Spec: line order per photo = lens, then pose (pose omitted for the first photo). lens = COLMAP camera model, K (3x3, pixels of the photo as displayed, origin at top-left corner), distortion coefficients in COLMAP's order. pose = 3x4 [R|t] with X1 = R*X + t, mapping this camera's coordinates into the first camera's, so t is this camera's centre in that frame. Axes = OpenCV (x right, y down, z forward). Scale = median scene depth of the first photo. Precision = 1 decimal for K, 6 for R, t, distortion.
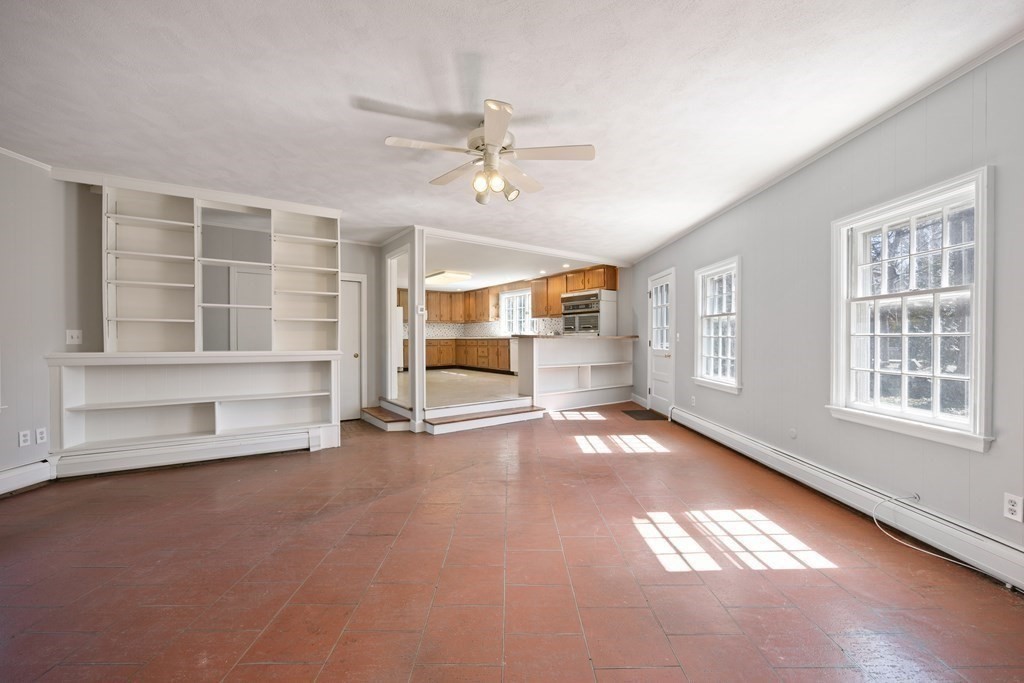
lens RADIAL K [[410.0, 0, 513.0], [0, 410.0, 340.1], [0, 0, 1]] dist [-0.000871, -0.000432]
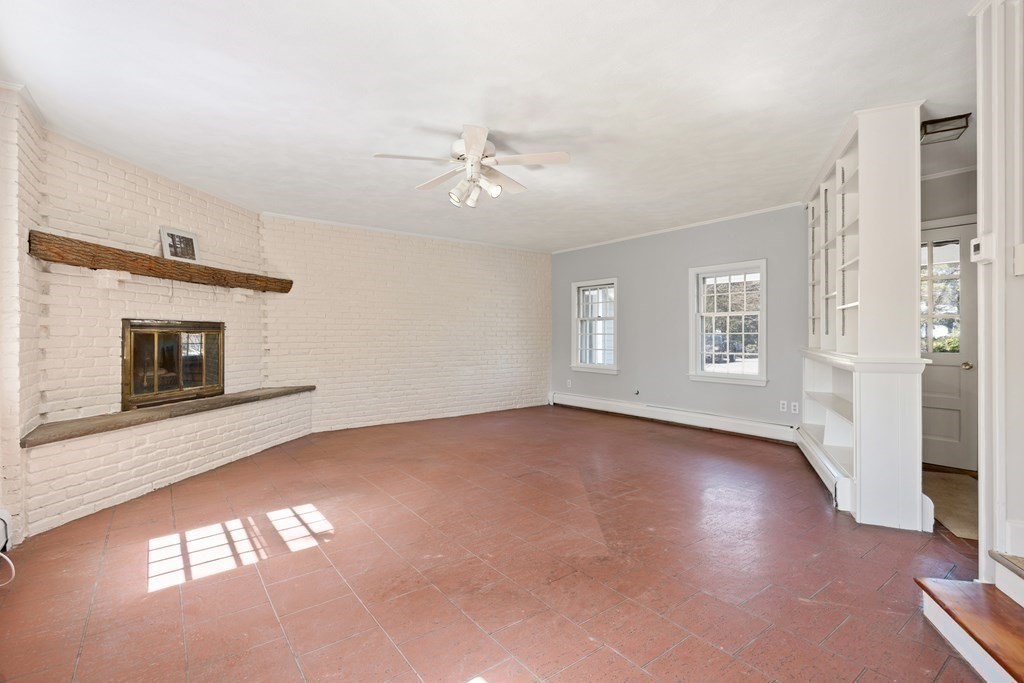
lens RADIAL K [[492.3, 0, 518.0], [0, 492.3, 336.8], [0, 0, 1]] dist [0.000343, -0.000122]
pose [[-0.810865, 0.002958, -0.585226, 0.328377], [-0.000354, 0.999985, 0.005546, -0.003461], [0.585234, 0.004704, -0.810851, 1.154548]]
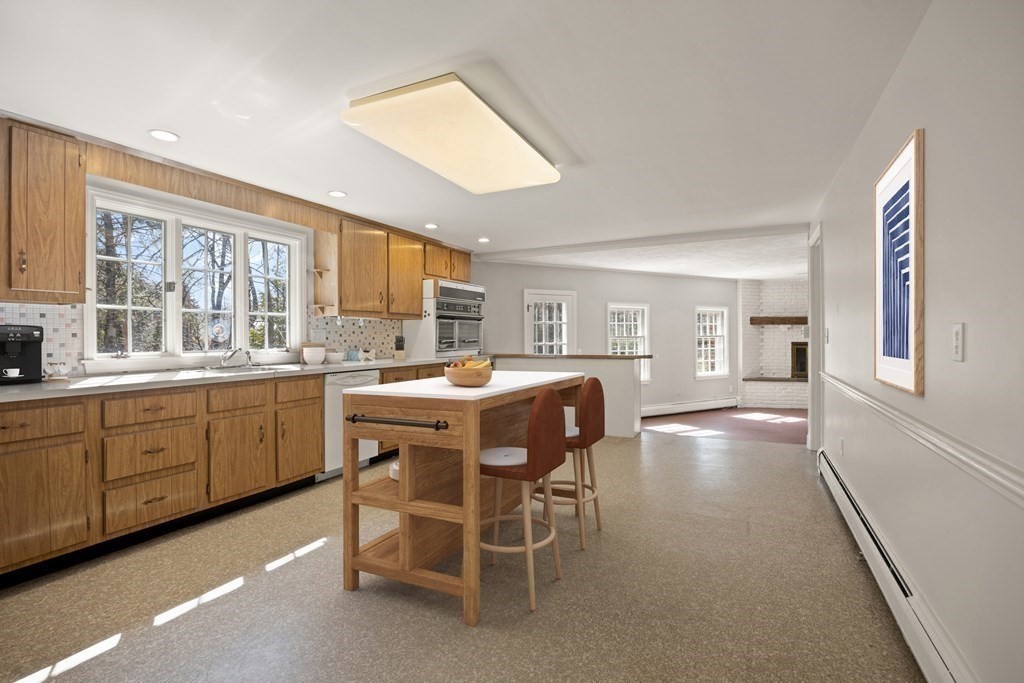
lens RADIAL K [[410.0, 0, 513.0], [0, 410.0, 340.1], [0, 0, 1]] dist [-0.000871, -0.000432]
pose [[-0.413424, 0.002418, 0.910536, -0.685480], [0.012103, 0.999923, 0.002840, -0.054793], [-0.910458, 0.012194, -0.413421, 1.905338]]
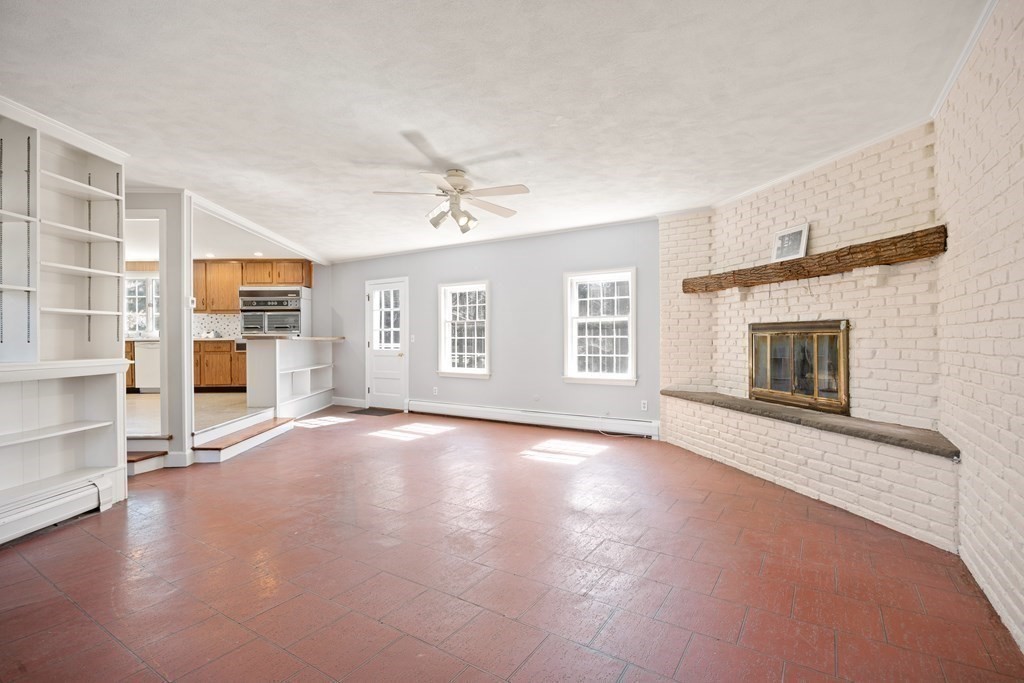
lens RADIAL K [[492.3, 0, 518.0], [0, 492.3, 336.8], [0, 0, 1]] dist [0.000343, -0.000122]
pose [[0.544866, 0.001495, 0.838522, -0.677178], [0.008222, 0.999941, -0.007126, 0.001068], [-0.838483, 0.010777, 0.544822, 0.001891]]
